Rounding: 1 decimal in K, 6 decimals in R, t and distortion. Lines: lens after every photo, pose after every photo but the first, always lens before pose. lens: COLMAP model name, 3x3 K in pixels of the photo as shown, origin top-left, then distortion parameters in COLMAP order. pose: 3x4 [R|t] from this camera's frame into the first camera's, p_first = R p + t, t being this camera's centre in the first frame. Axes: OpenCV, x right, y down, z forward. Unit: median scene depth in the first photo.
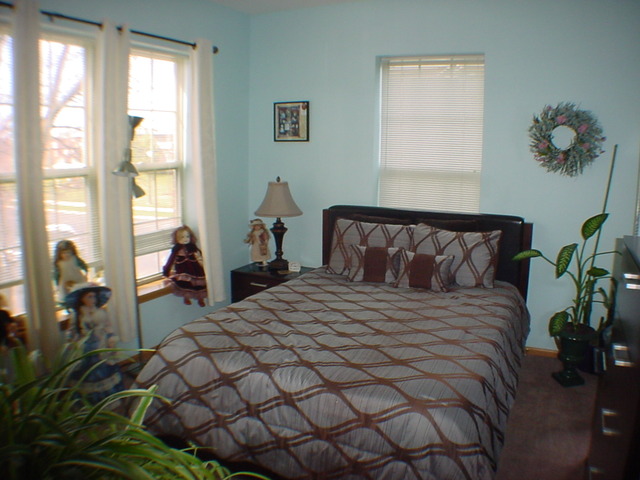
lens RADIAL K [[511.7, 0, 320.0], [0, 511.7, 240.0], [0, 0, 1]] dist [-0.266955, 0.113888]
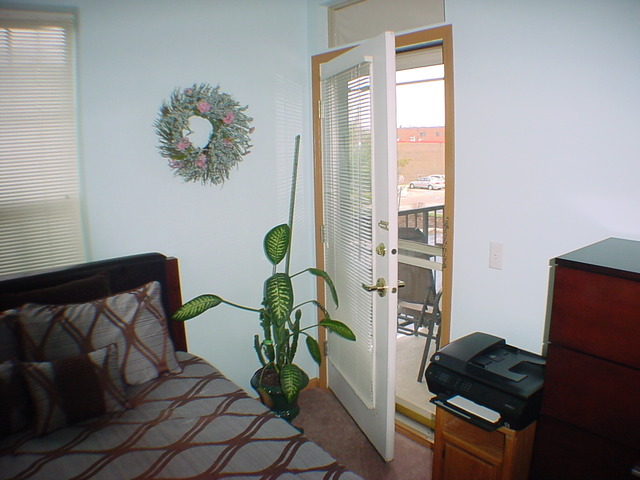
lens RADIAL K [[511.7, 0, 320.0], [0, 511.7, 240.0], [0, 0, 1]] dist [-0.266955, 0.113888]
pose [[0.427135, -0.171013, 0.887868, -0.107959], [0.188143, 0.977268, 0.097721, -0.095132], [-0.884397, 0.125307, 0.449600, 0.520872]]
